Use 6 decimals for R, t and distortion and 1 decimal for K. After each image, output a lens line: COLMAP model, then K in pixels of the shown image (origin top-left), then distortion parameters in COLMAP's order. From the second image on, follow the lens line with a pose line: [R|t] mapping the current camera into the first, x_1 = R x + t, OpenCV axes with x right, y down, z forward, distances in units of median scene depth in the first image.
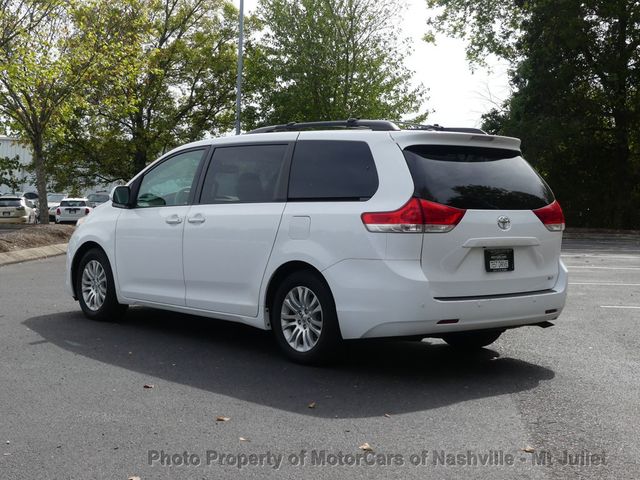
lens RADIAL K [[1027.1, 0, 319.6], [0, 1027.1, 243.6], [0, 0, 1]] dist [0.030472, 0.000000]
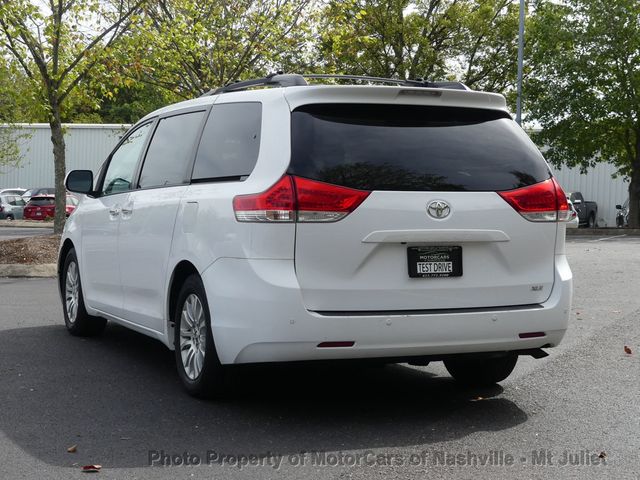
lens RADIAL K [[1240.3, 0, 321.9], [0, 1240.3, 239.8], [0, 0, 1]] dist [-0.007301, 0.000000]
pose [[0.955502, 0.002595, -0.294973, 0.357578], [-0.005556, 0.999942, -0.009199, 0.009426], [0.294932, 0.010428, 0.955461, 0.148528]]
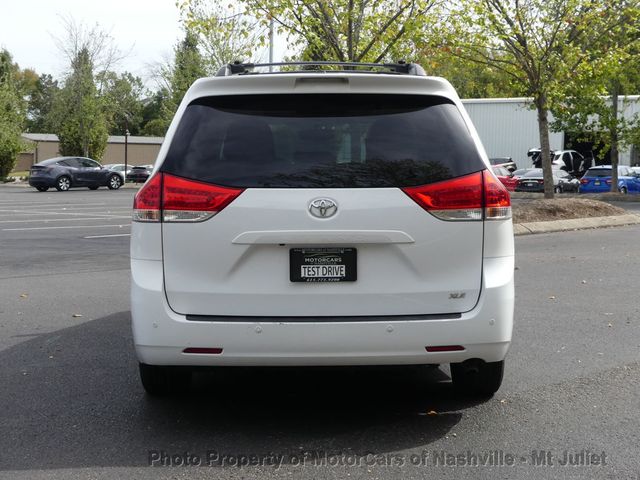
lens RADIAL K [[1161.0, 0, 345.2], [0, 1161.0, 237.8], [0, 0, 1]] dist [0.047328, 0.000000]
pose [[0.769745, 0.024946, -0.637864, 0.665925], [-0.012439, 0.999633, 0.024084, -0.019410], [0.638230, -0.010604, 0.769773, 0.437589]]
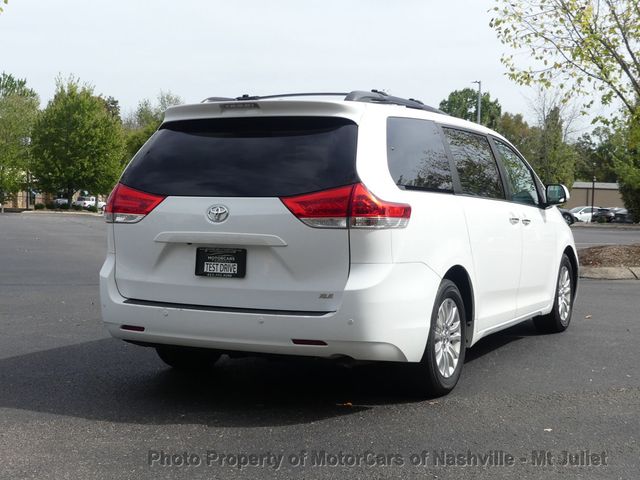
lens RADIAL K [[1009.1, 0, 320.4], [0, 1009.1, 238.3], [0, 0, 1]] dist [-0.062287, 0.000000]
pose [[0.395362, 0.023982, -0.918212, 0.905756], [-0.046578, 0.998896, 0.006033, -0.010057], [0.917344, 0.040383, 0.396043, 0.773258]]
